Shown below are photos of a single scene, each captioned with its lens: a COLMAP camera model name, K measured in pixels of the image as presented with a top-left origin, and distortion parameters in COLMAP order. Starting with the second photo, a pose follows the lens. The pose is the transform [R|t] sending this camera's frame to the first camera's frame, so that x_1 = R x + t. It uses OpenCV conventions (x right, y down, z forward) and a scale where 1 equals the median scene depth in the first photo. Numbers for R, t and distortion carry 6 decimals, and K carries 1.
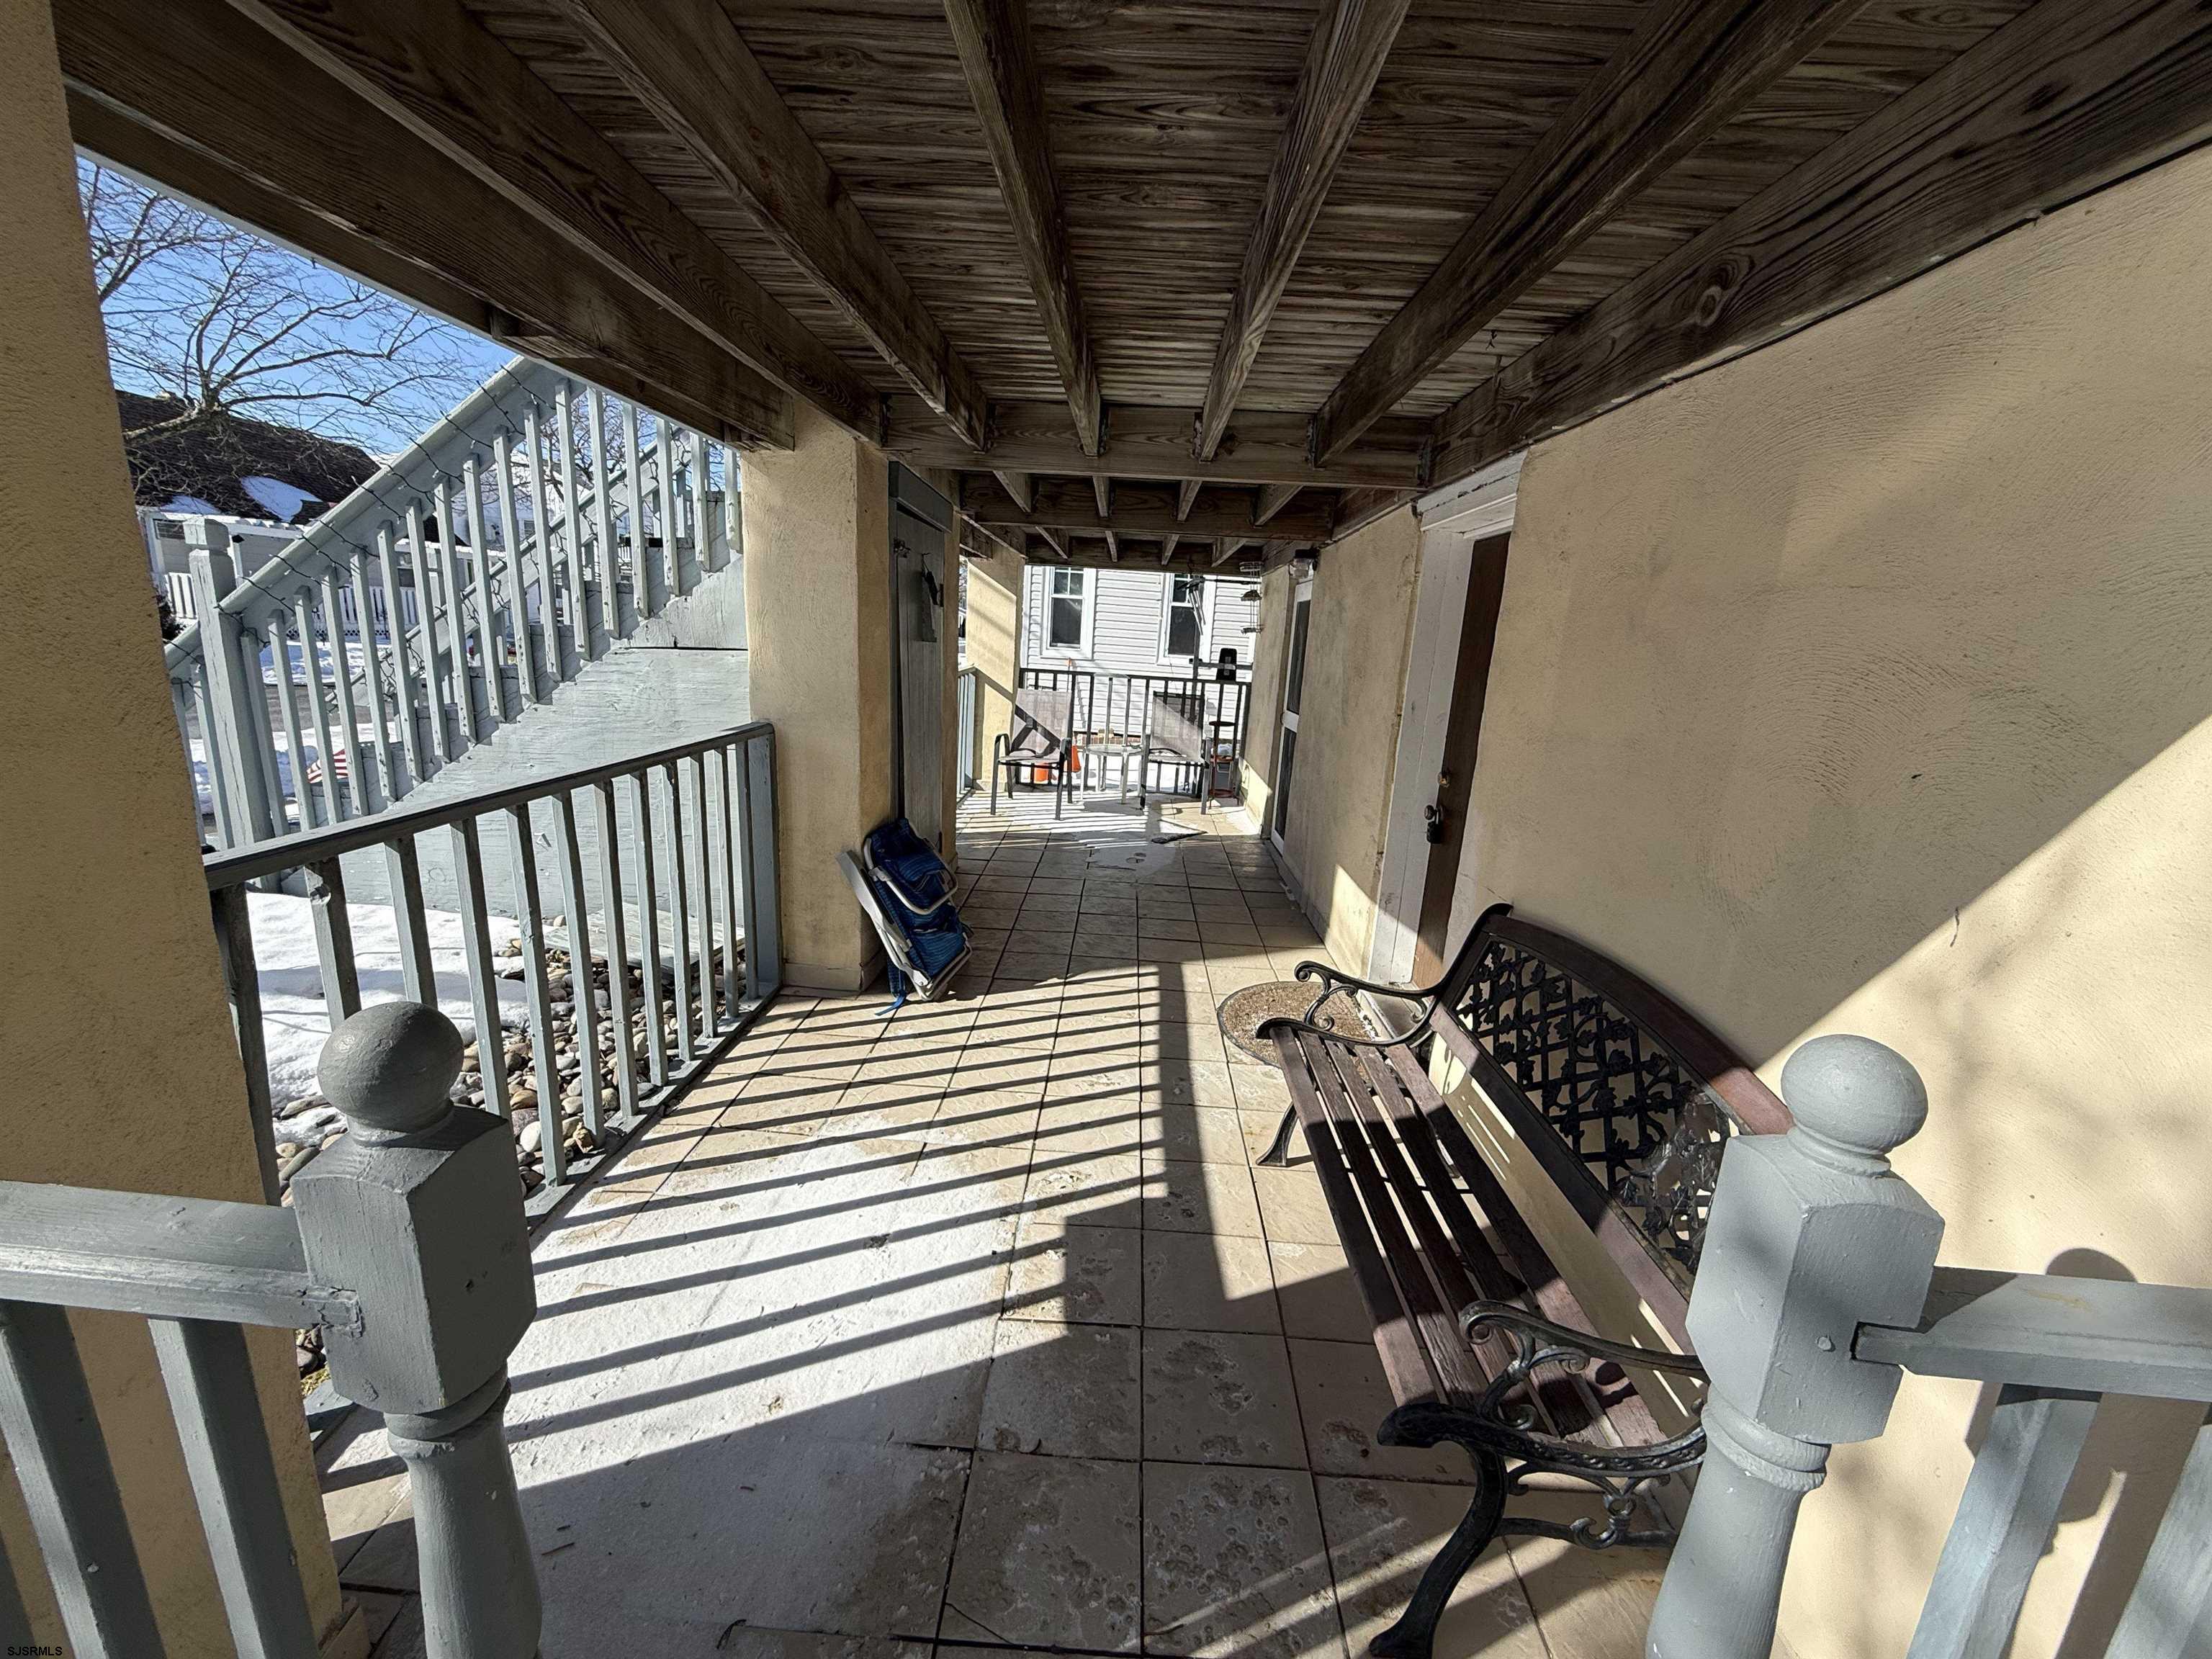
lens RADIAL K [[873.3, 0, 1101.1], [0, 873.3, 820.1], [0, 0, 1]] dist [-0.001632, -0.000175]
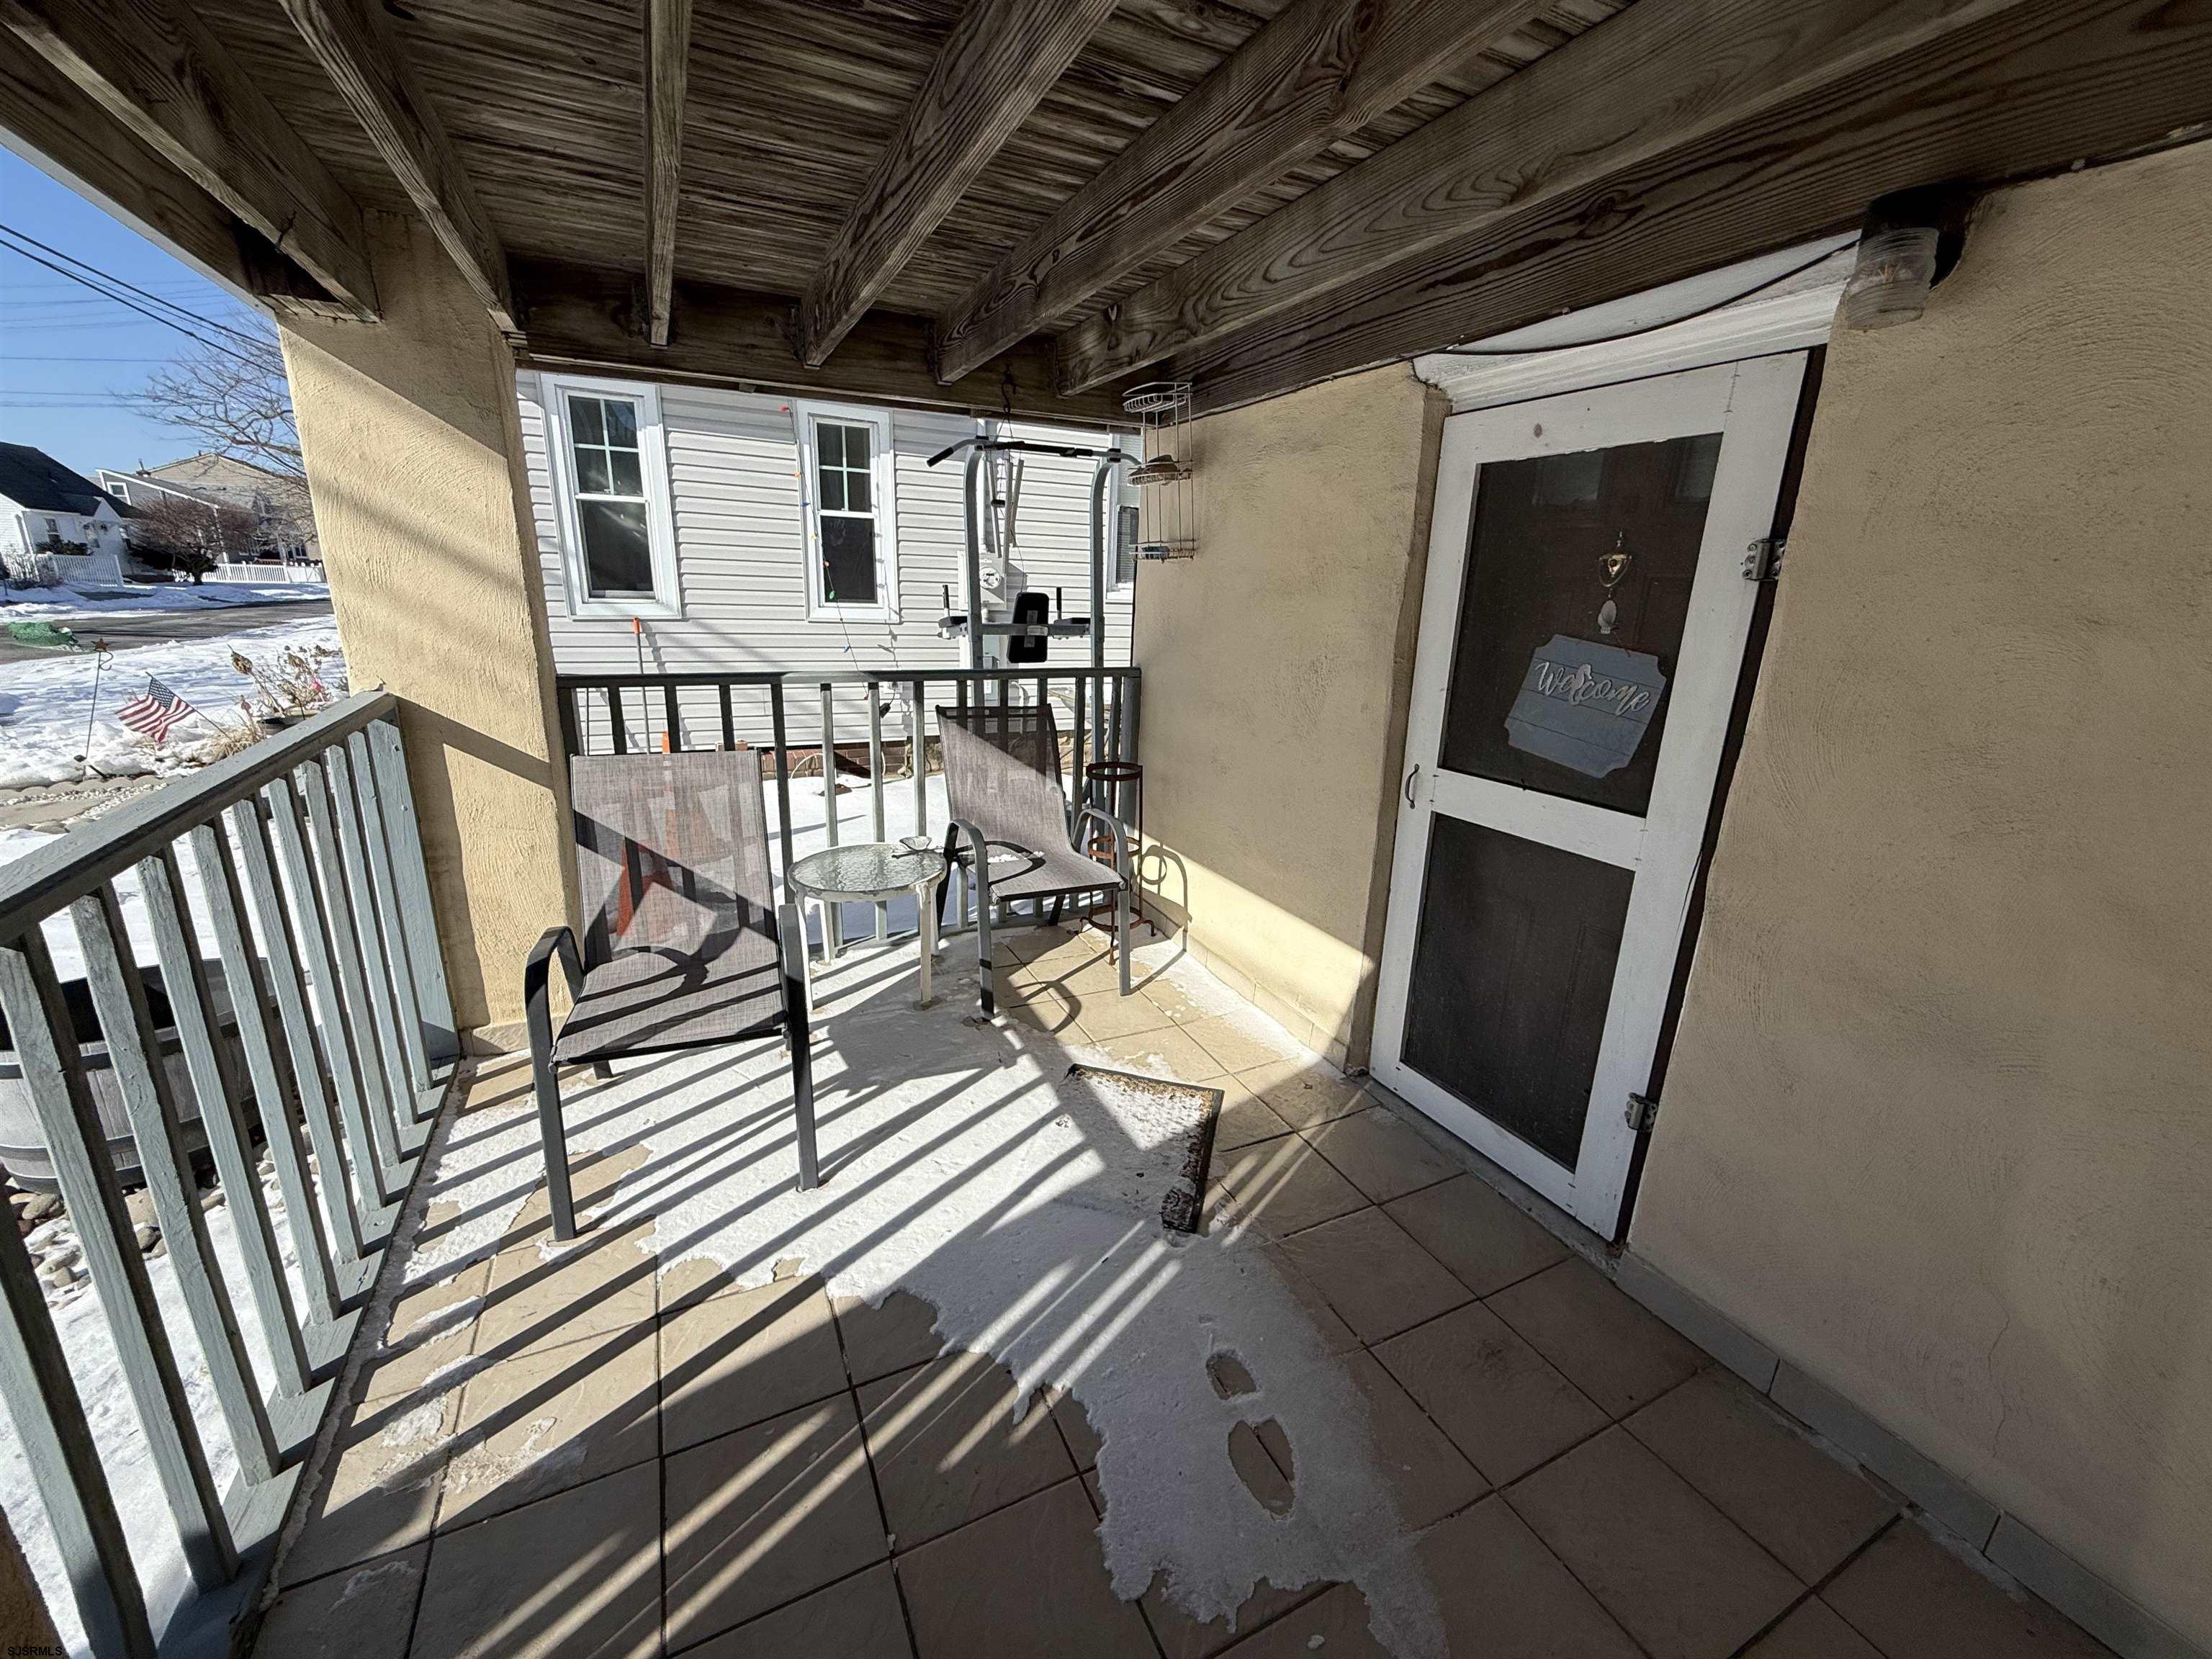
lens RADIAL K [[873.3, 0, 1101.1], [0, 873.3, 820.1], [0, 0, 1]] dist [-0.001632, -0.000175]
pose [[0.885614, -0.159427, 0.436201, -0.060805], [0.124512, 0.986355, 0.107706, -0.129178], [-0.447420, -0.041074, 0.893380, 0.586225]]
